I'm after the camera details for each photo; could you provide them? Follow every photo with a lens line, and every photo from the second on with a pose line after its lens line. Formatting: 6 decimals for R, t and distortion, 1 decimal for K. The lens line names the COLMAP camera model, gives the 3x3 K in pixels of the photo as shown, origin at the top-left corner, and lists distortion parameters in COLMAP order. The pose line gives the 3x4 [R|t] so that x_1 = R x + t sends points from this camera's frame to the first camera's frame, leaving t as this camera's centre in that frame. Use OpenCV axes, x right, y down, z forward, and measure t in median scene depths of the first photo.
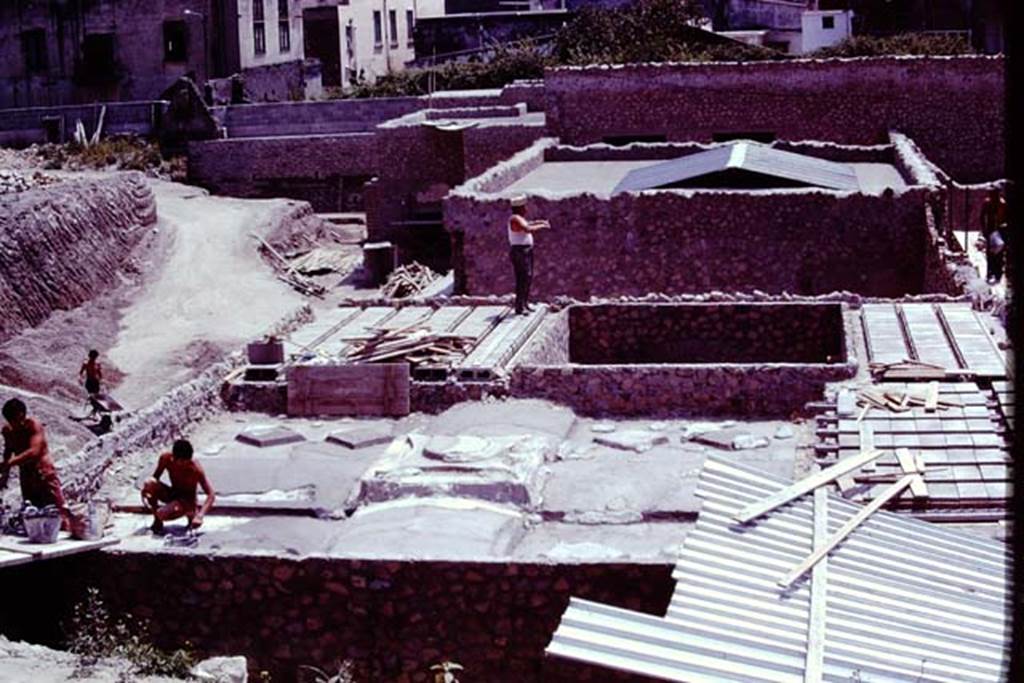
lens RADIAL K [[1626.7, 0, 512.0], [0, 1626.7, 341.5], [0, 0, 1]] dist [-0.254171, 0.064151]
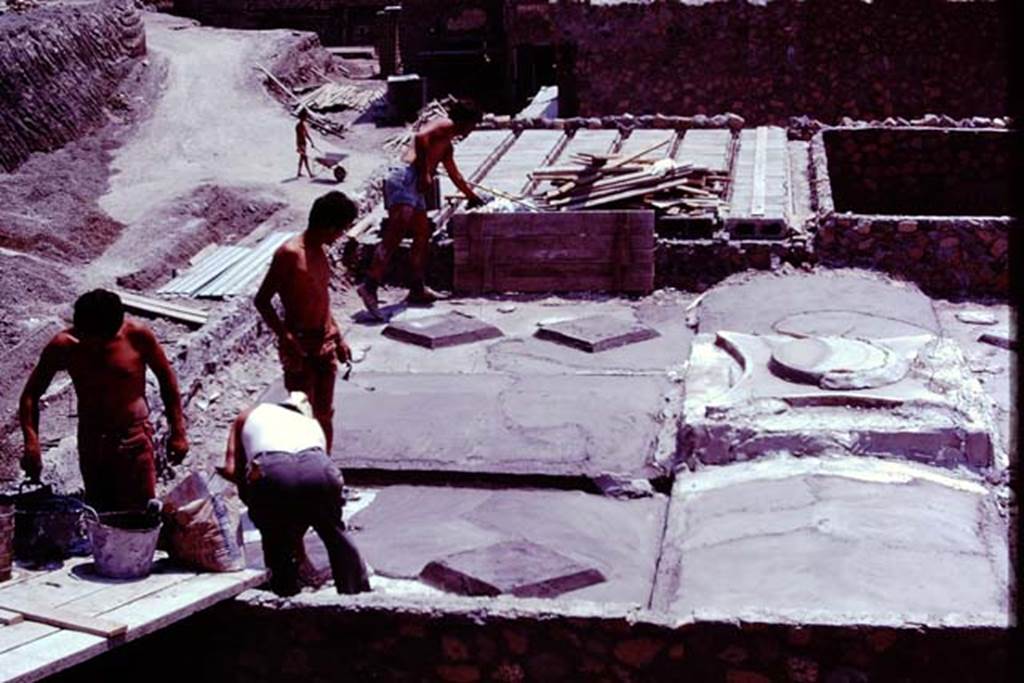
lens RADIAL K [[1610.1, 0, 512.8], [0, 1610.1, 296.0], [0, 0, 1]] dist [-0.237055, 0.154759]
pose [[0.999712, 0.002954, 0.023822, -0.045312], [-0.004496, 0.997877, 0.064971, 0.002143], [-0.023580, -0.065059, 0.997603, 0.129370]]
